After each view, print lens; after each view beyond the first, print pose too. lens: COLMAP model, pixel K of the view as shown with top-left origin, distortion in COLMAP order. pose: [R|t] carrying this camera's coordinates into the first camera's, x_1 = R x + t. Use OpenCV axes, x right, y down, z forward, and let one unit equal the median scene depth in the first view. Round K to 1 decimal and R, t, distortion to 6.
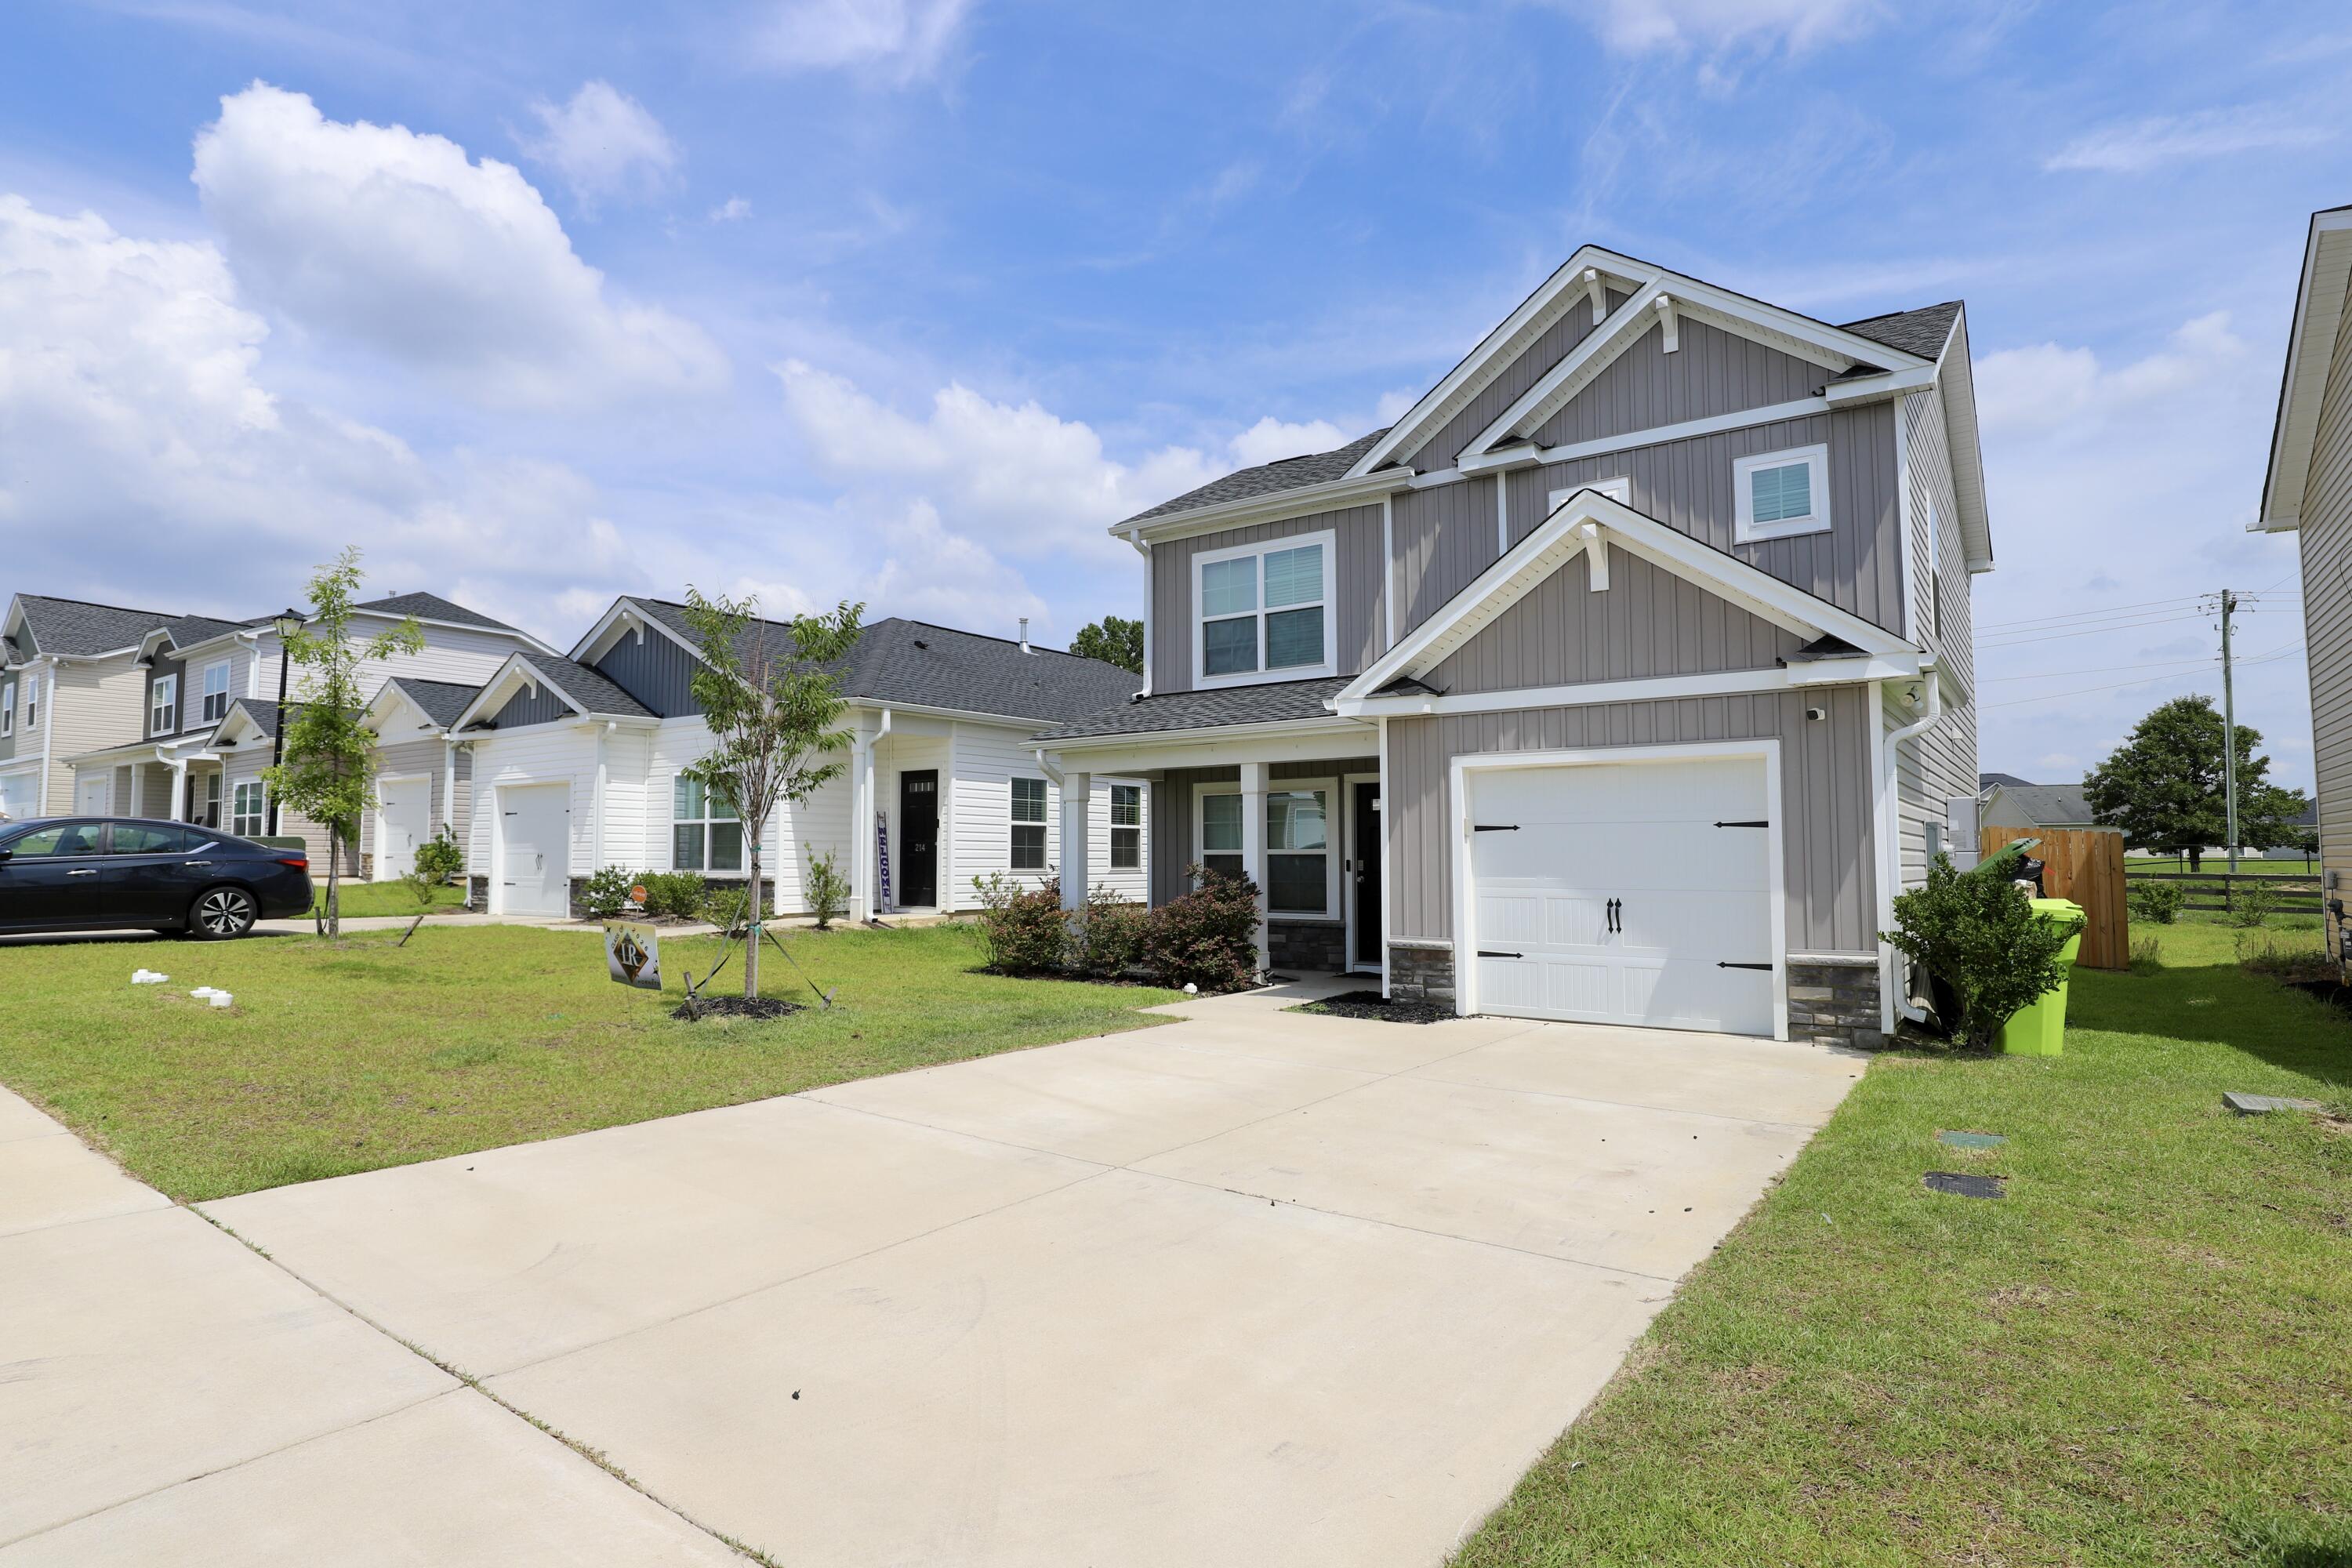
lens RADIAL K [[1246.8, 0, 1176.7], [0, 1246.8, 782.9], [0, 0, 1]] dist [-0.015075, 0.002619]
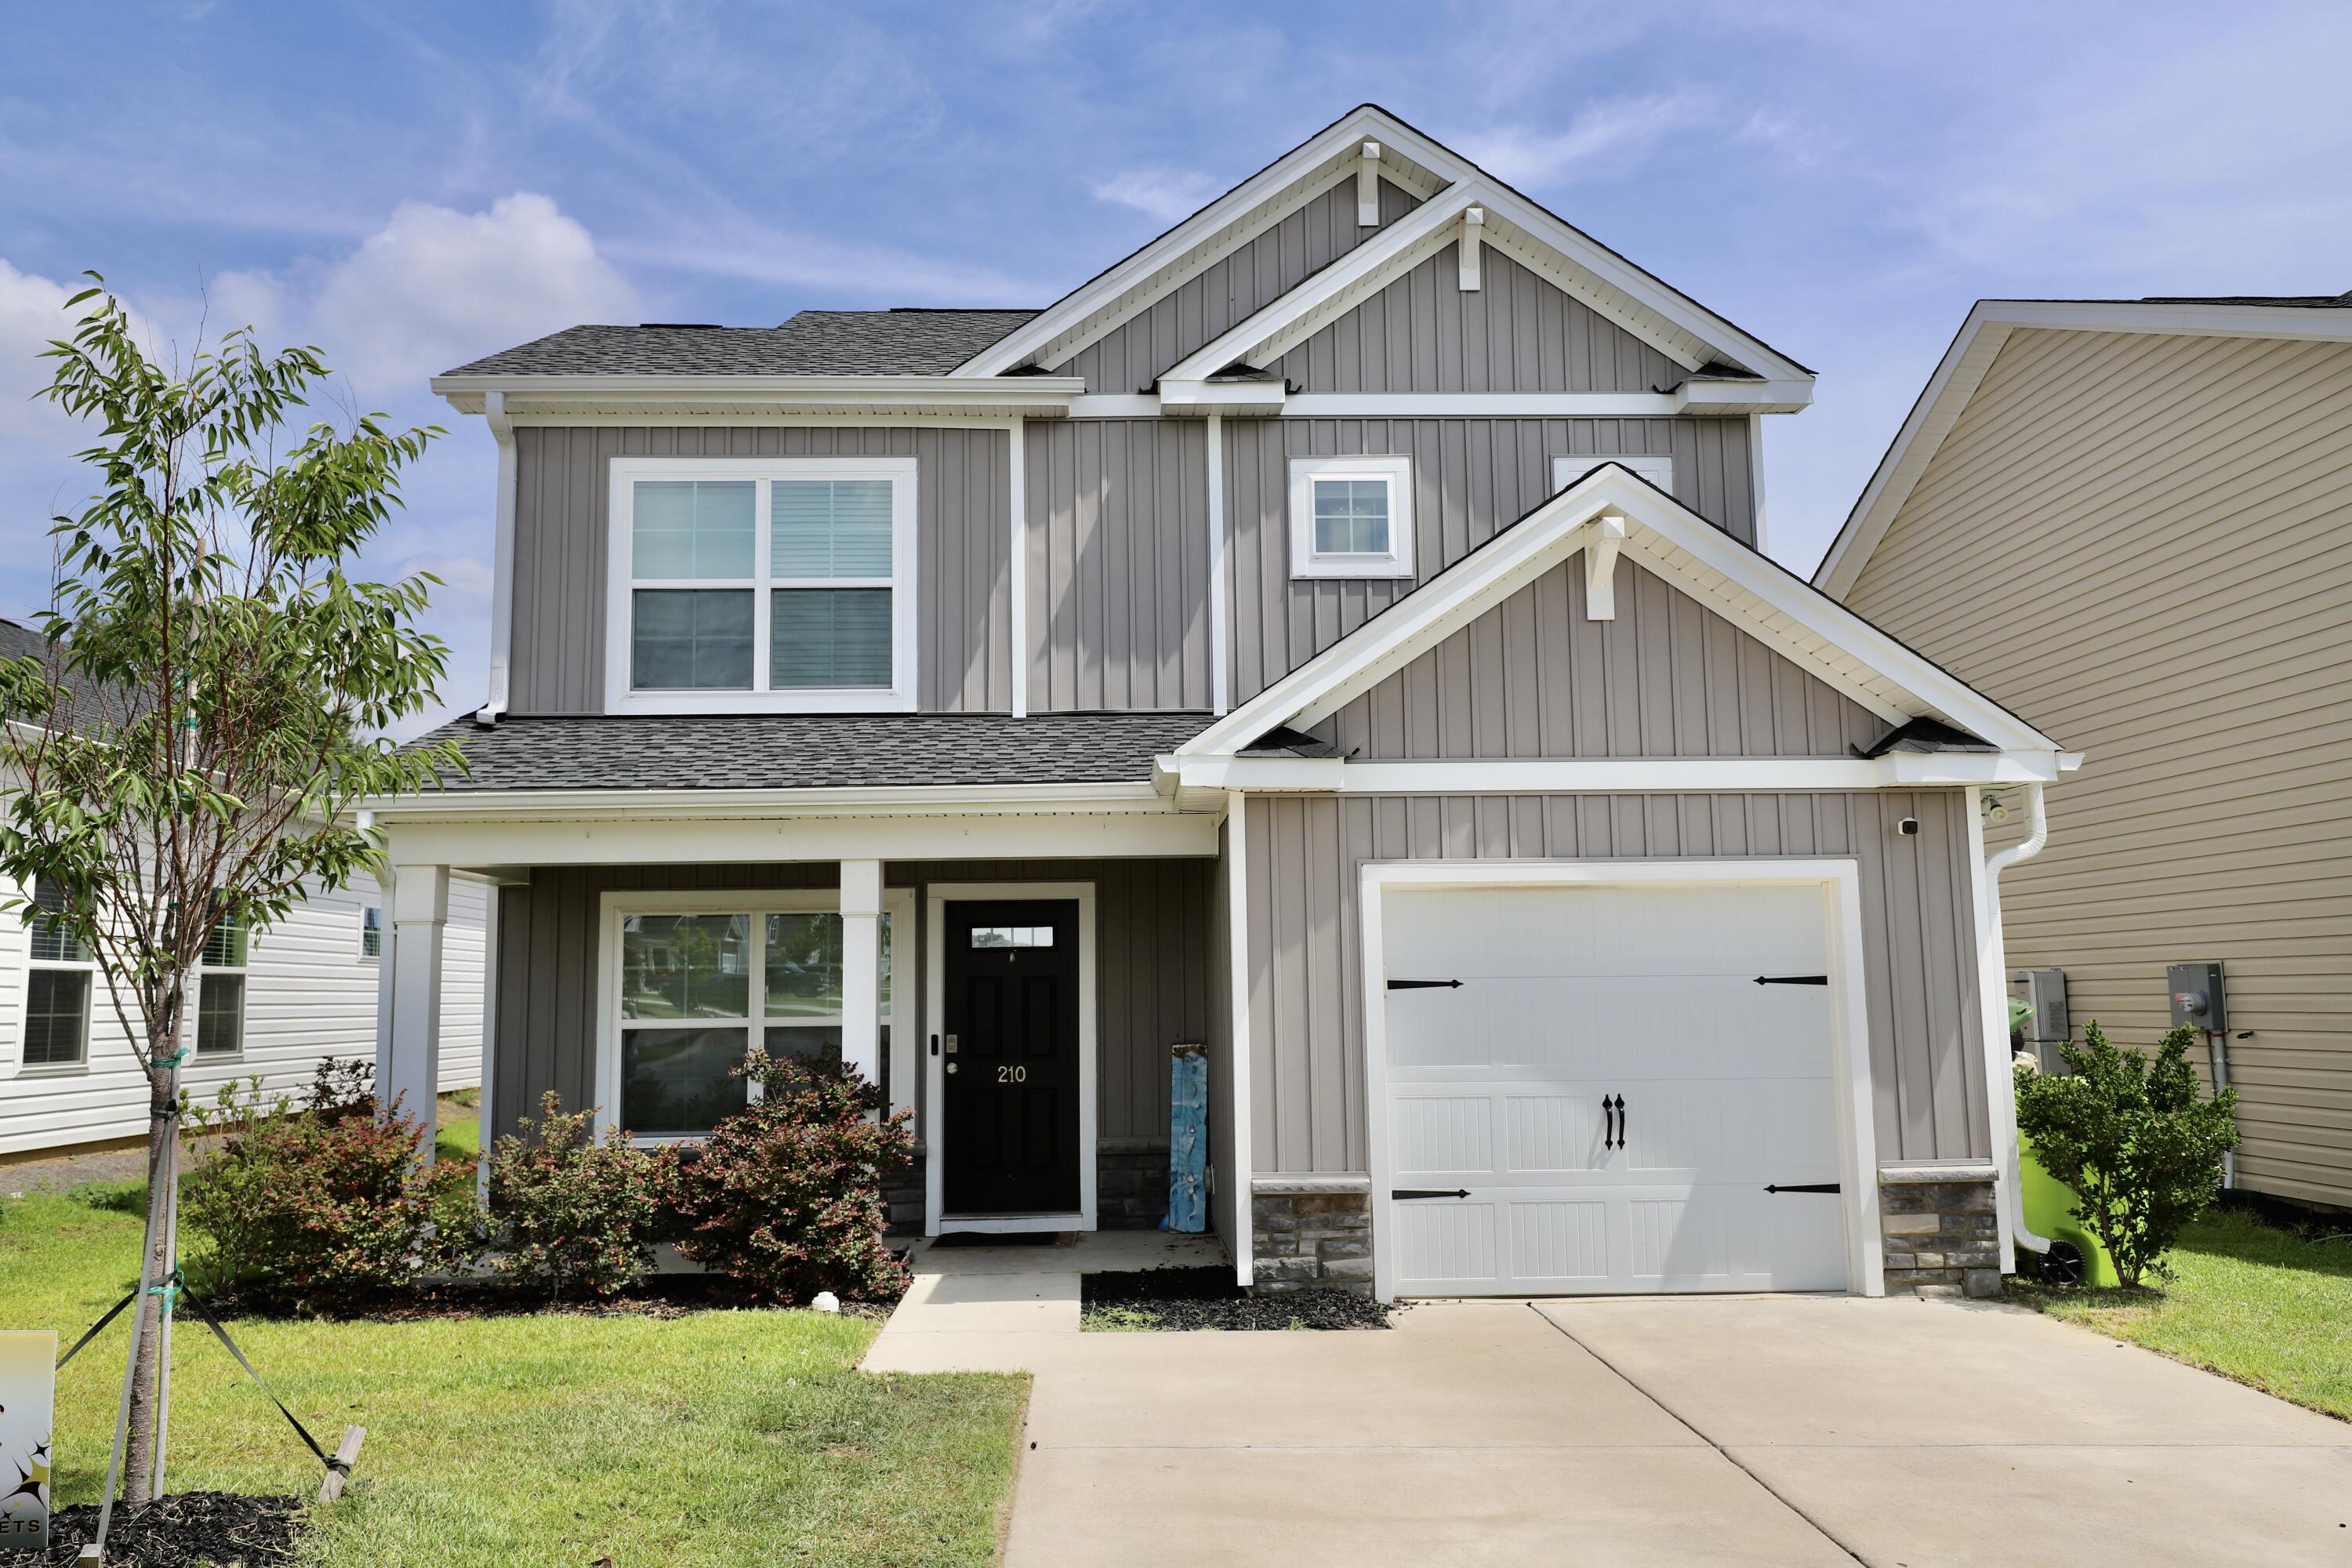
lens RADIAL K [[1792.0, 0, 1164.8], [0, 1792.0, 780.5], [0, 0, 1]] dist [0.008834, 0.015412]
pose [[0.785586, 0.064771, 0.615353, -0.285979], [-0.025314, 0.997038, -0.072630, 0.002827], [-0.618234, 0.041481, 0.784899, 0.282072]]
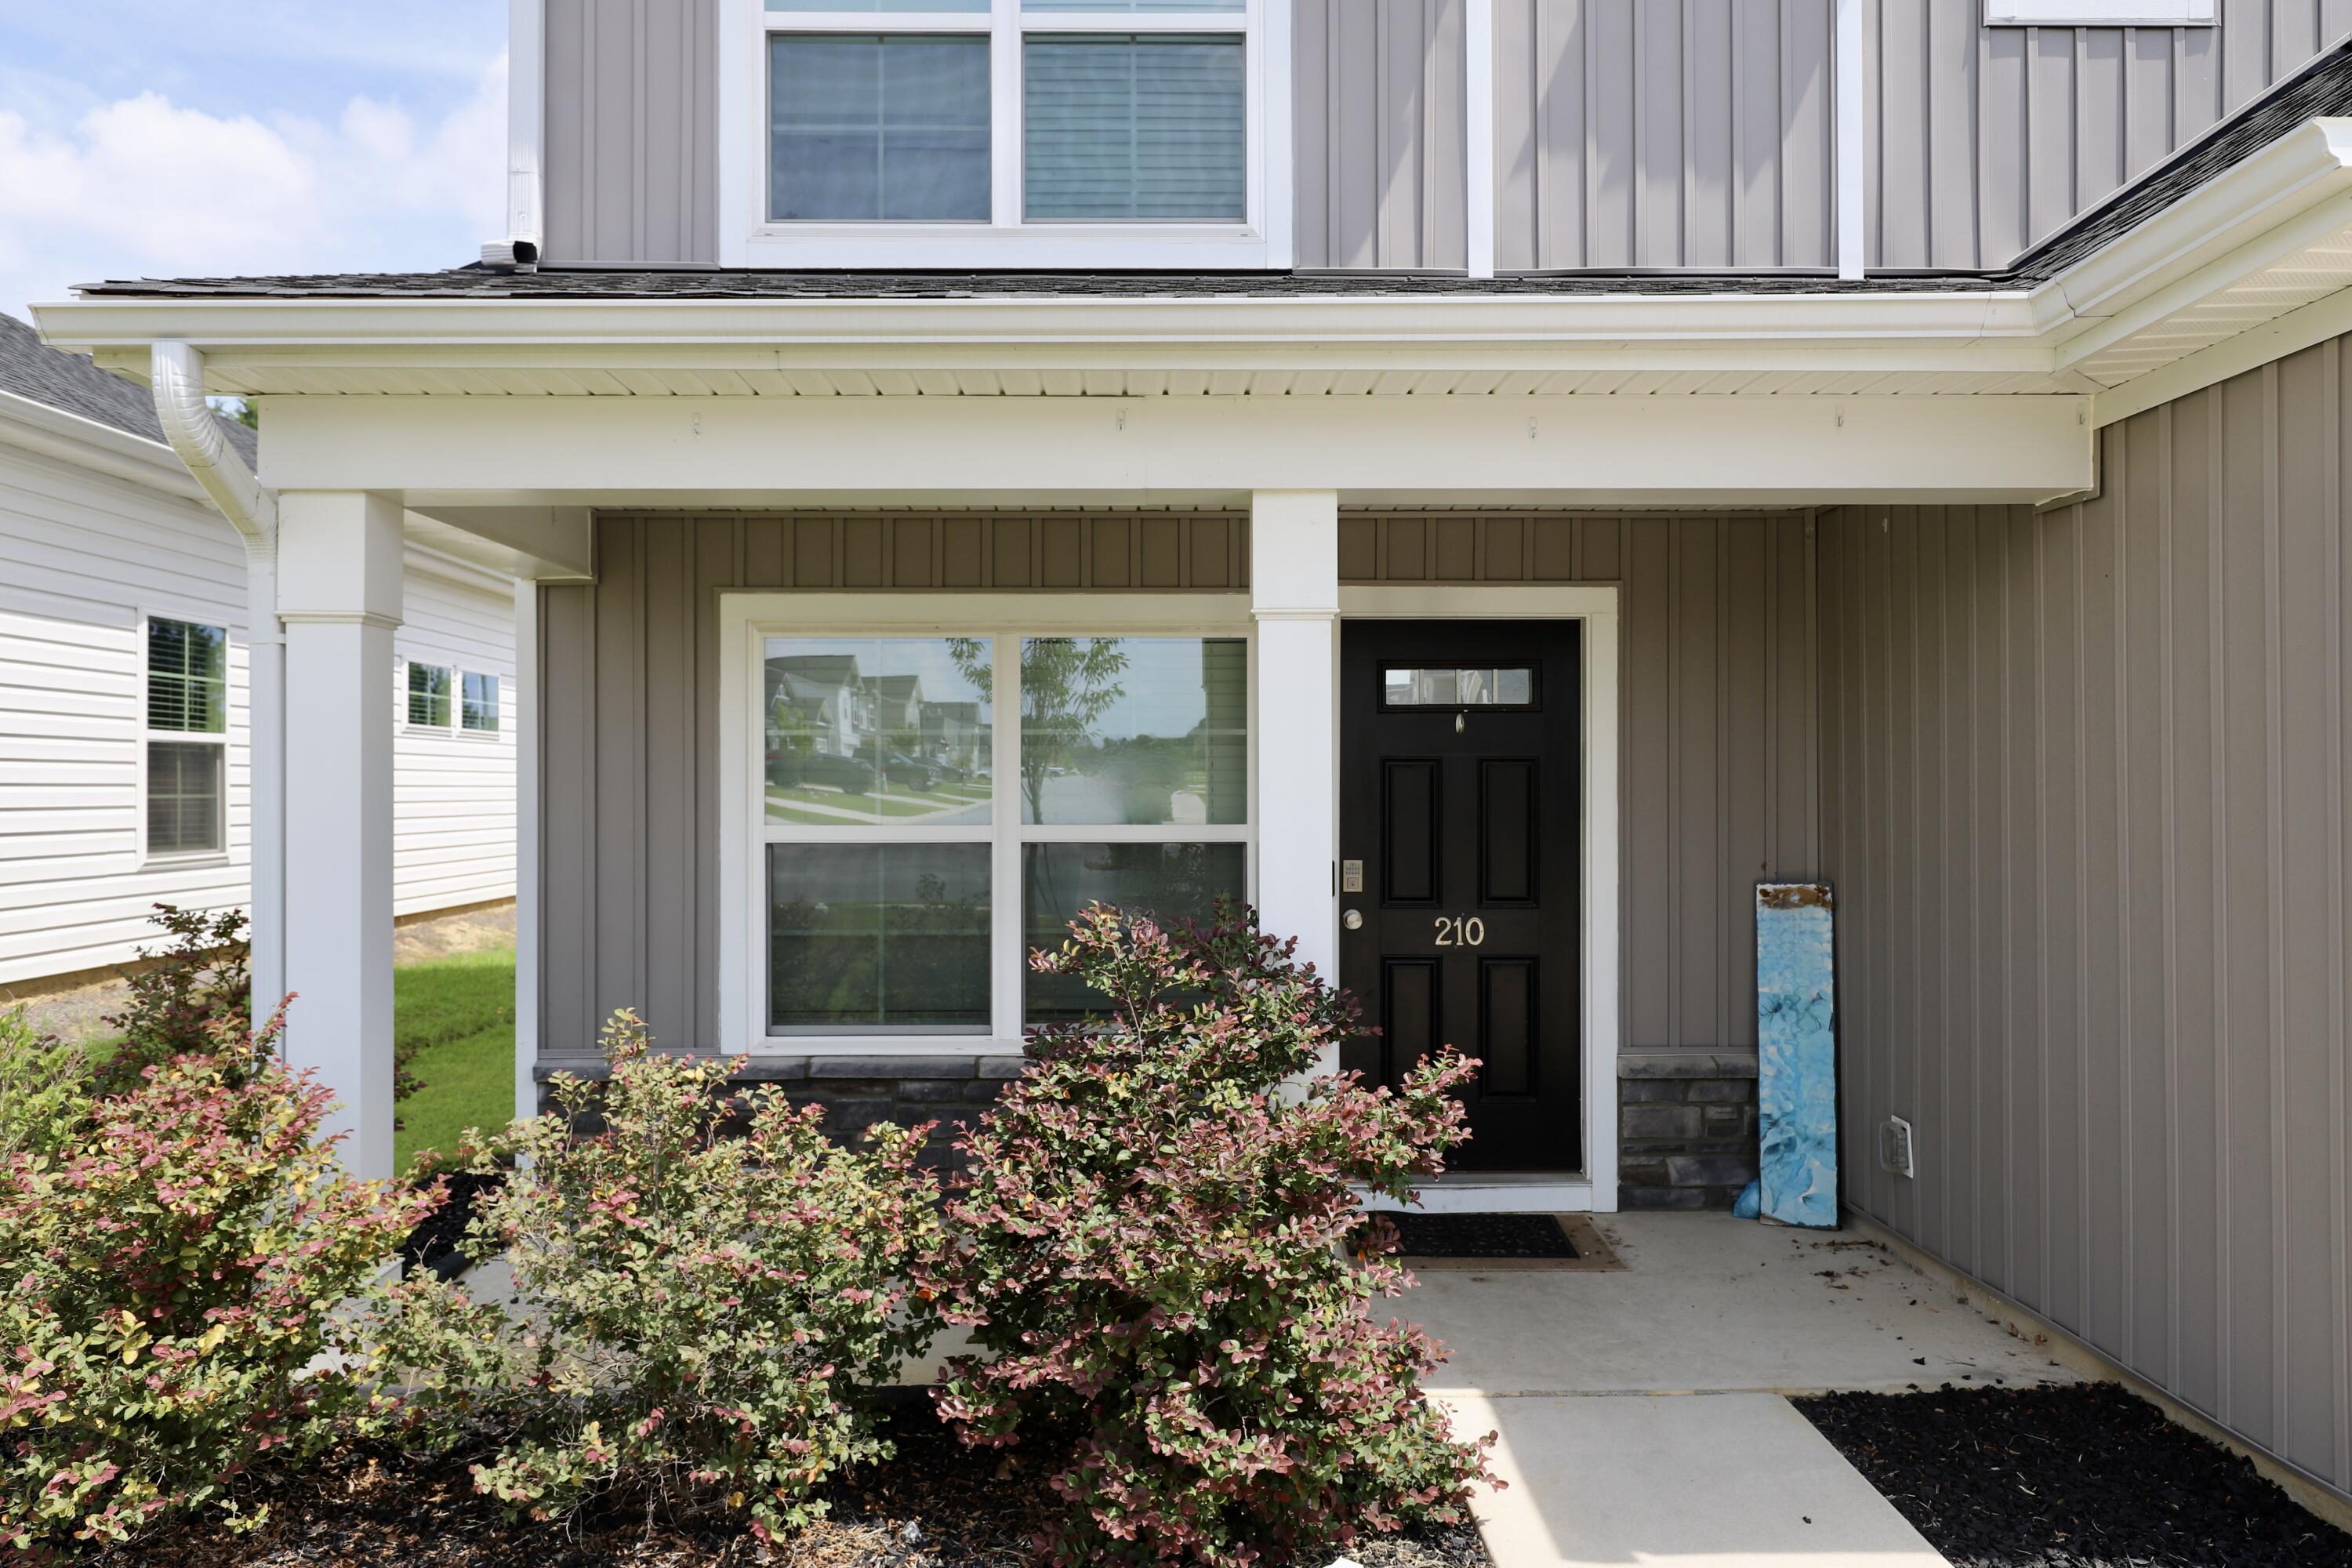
lens RADIAL K [[1595.0, 0, 1161.5], [0, 1595.0, 777.0], [0, 0, 1]] dist [0.008955, 0.000898]
pose [[0.800549, 0.003299, 0.599259, -0.134868], [-0.036773, 0.998371, 0.043629, 0.024371], [-0.598138, -0.056964, 0.799366, 0.690860]]
